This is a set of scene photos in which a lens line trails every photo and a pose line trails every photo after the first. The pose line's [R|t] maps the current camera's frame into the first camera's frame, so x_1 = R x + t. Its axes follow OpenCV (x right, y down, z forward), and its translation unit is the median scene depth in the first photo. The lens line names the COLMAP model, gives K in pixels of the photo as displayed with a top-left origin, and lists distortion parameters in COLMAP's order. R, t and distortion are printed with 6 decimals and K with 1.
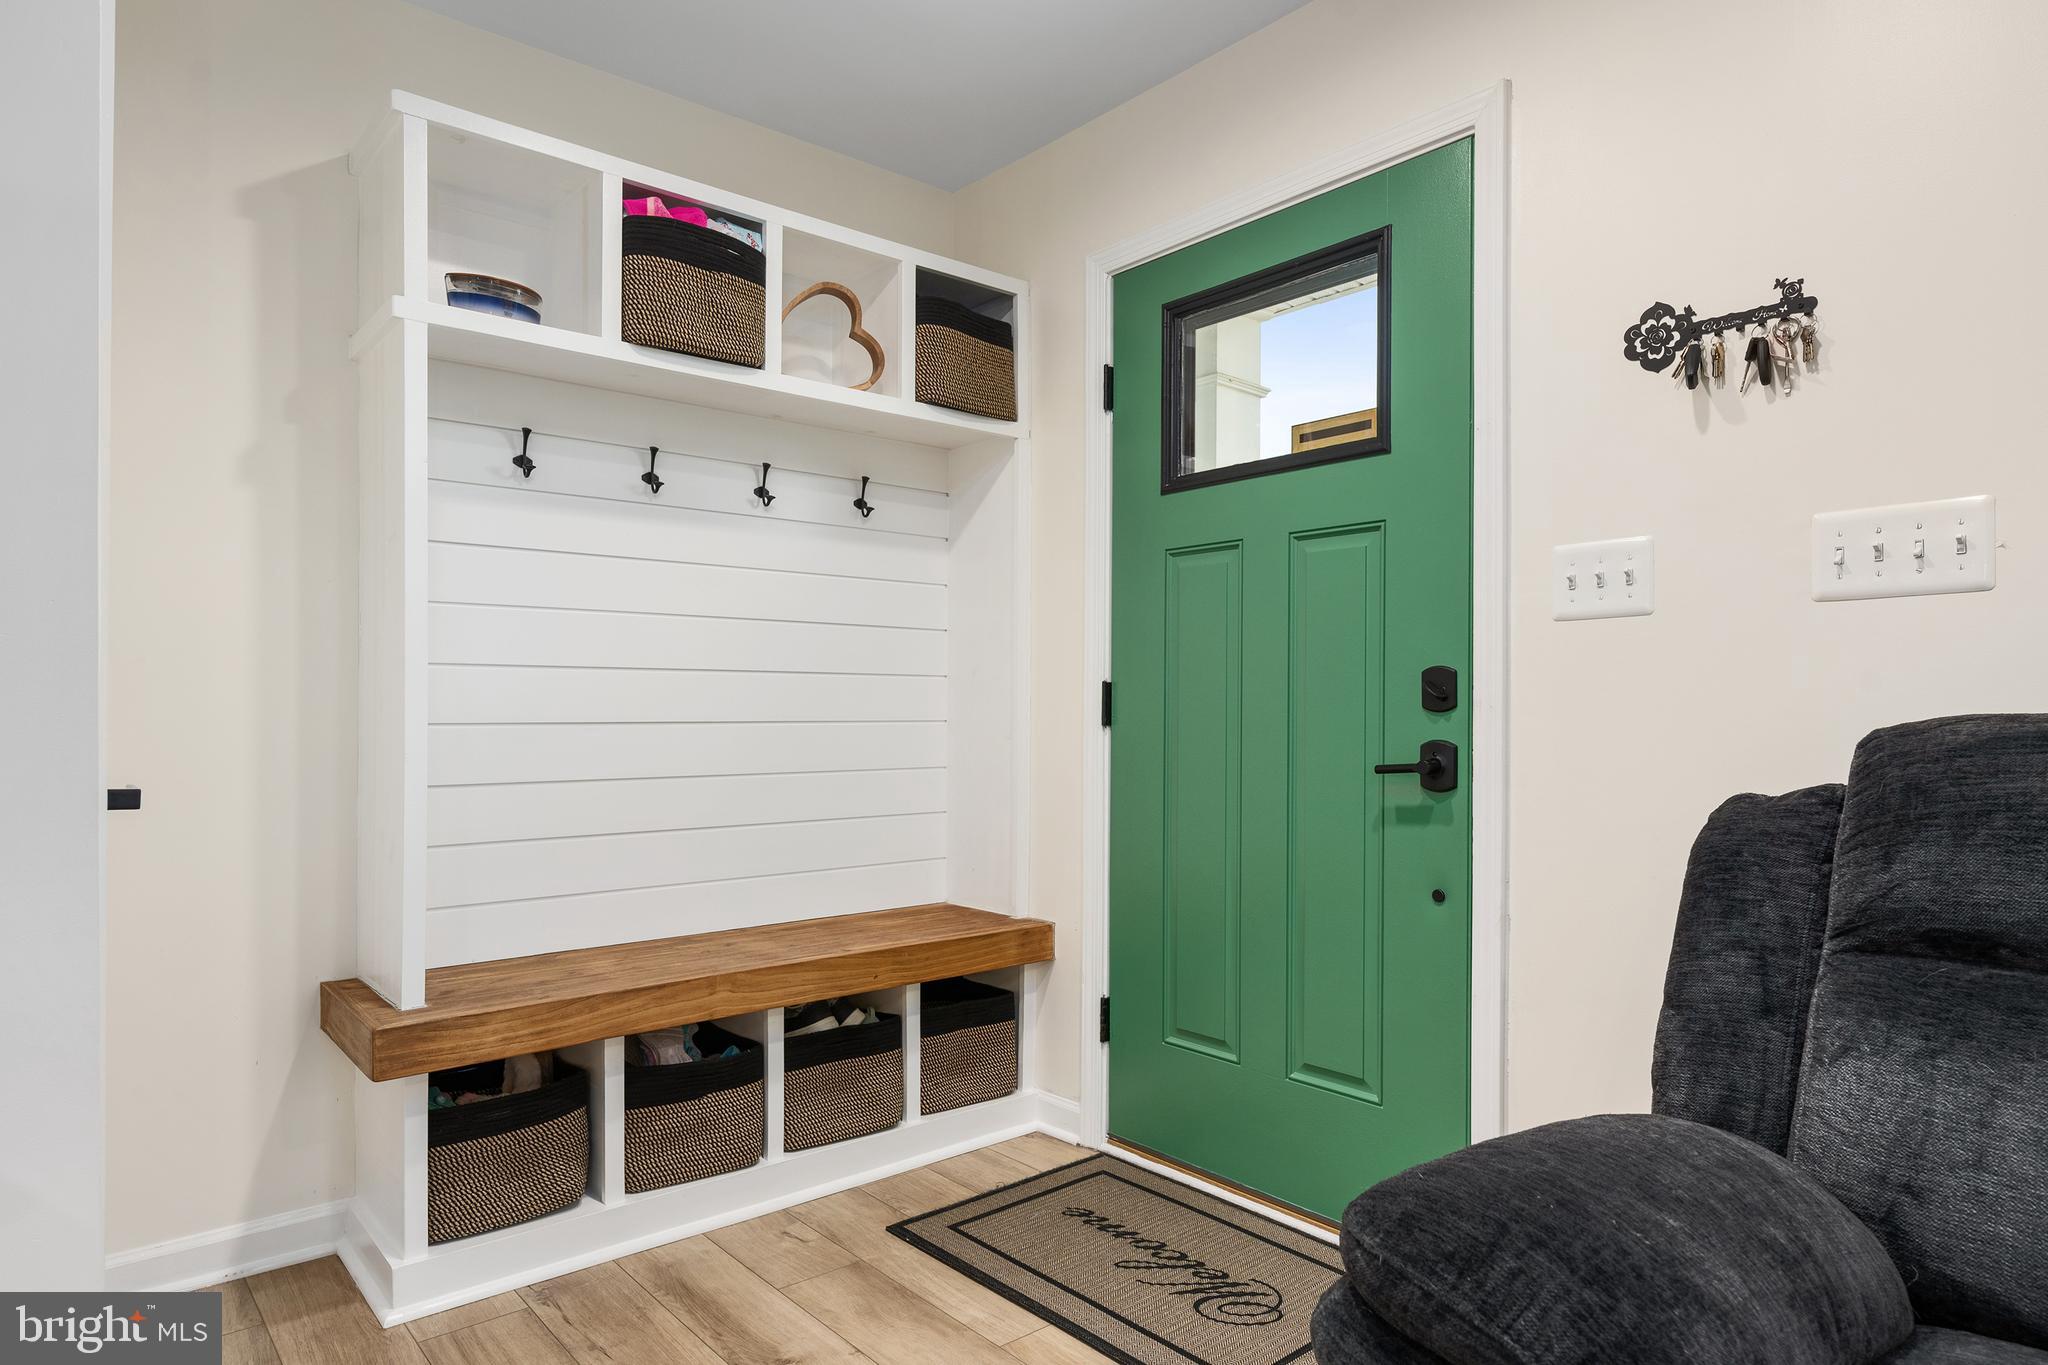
lens RADIAL K [[1185.2, 0, 1045.8], [0, 1185.2, 713.5], [0, 0, 1]] dist [-0.003592, 0.000359]
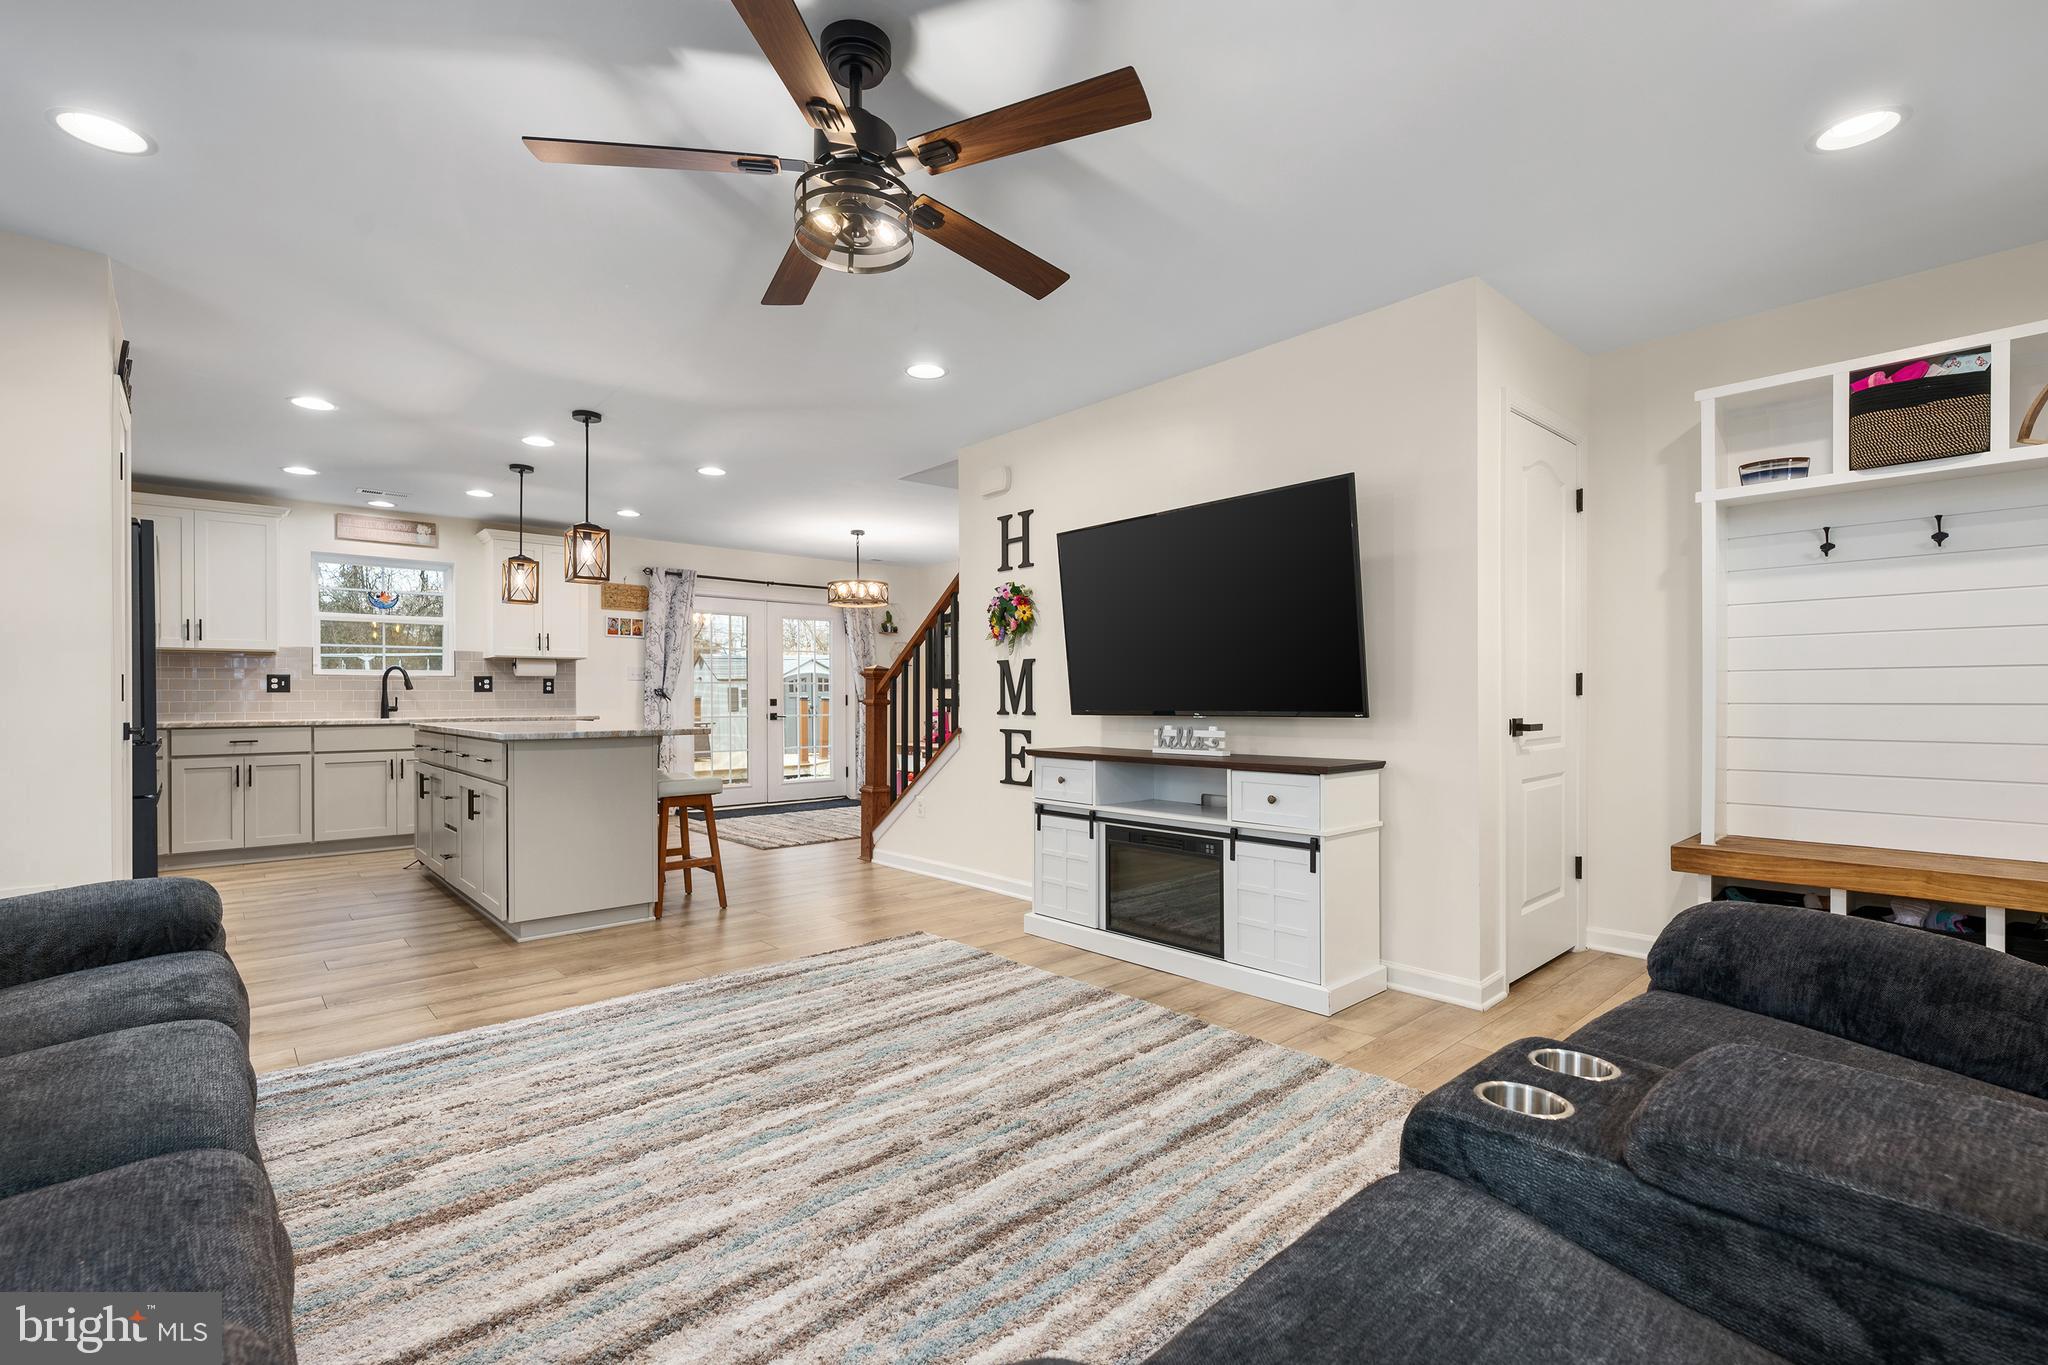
lens RADIAL K [[912.8, 0, 999.0], [0, 912.8, 698.7], [0, 0, 1]] dist [-0.001846, 0.000134]
pose [[-0.000589, -0.001894, -0.999998, 0.863174], [0.001240, 0.999997, -0.001895, 0.002167], [0.999999, -0.001241, -0.000587, -0.170427]]
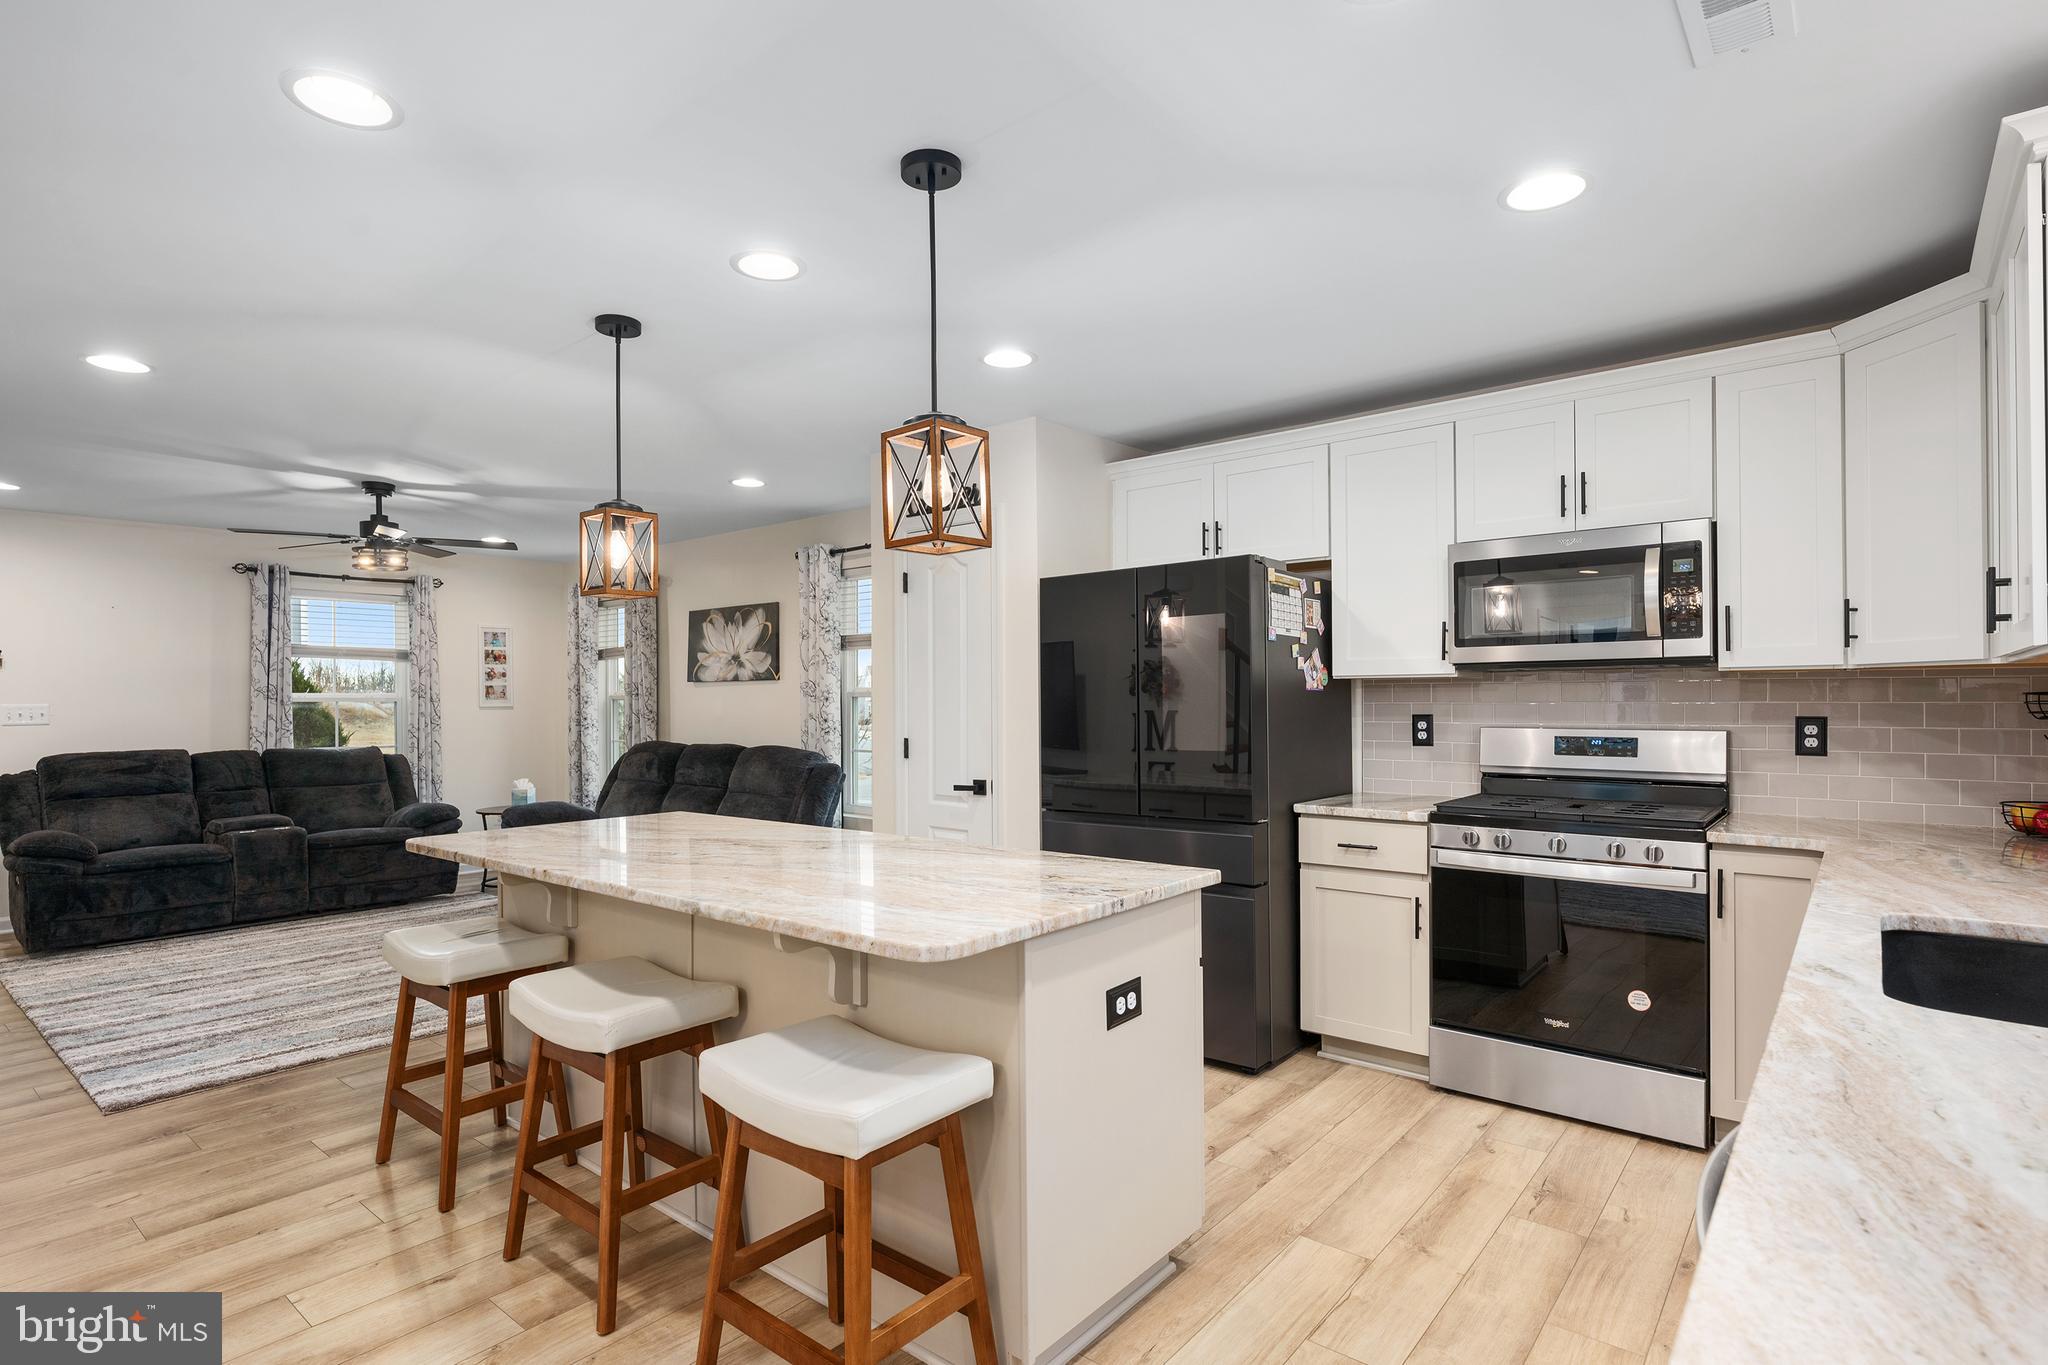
lens RADIAL K [[1026.1, 0, 1014.5], [0, 1026.1, 697.6], [0, 0, 1]] dist [-0.001829, 0.001146]
pose [[-0.160692, 0.002886, 0.987000, -2.341466], [0.009539, 0.999954, -0.001371, -0.108280], [-0.986959, 0.009195, -0.160712, -1.287034]]
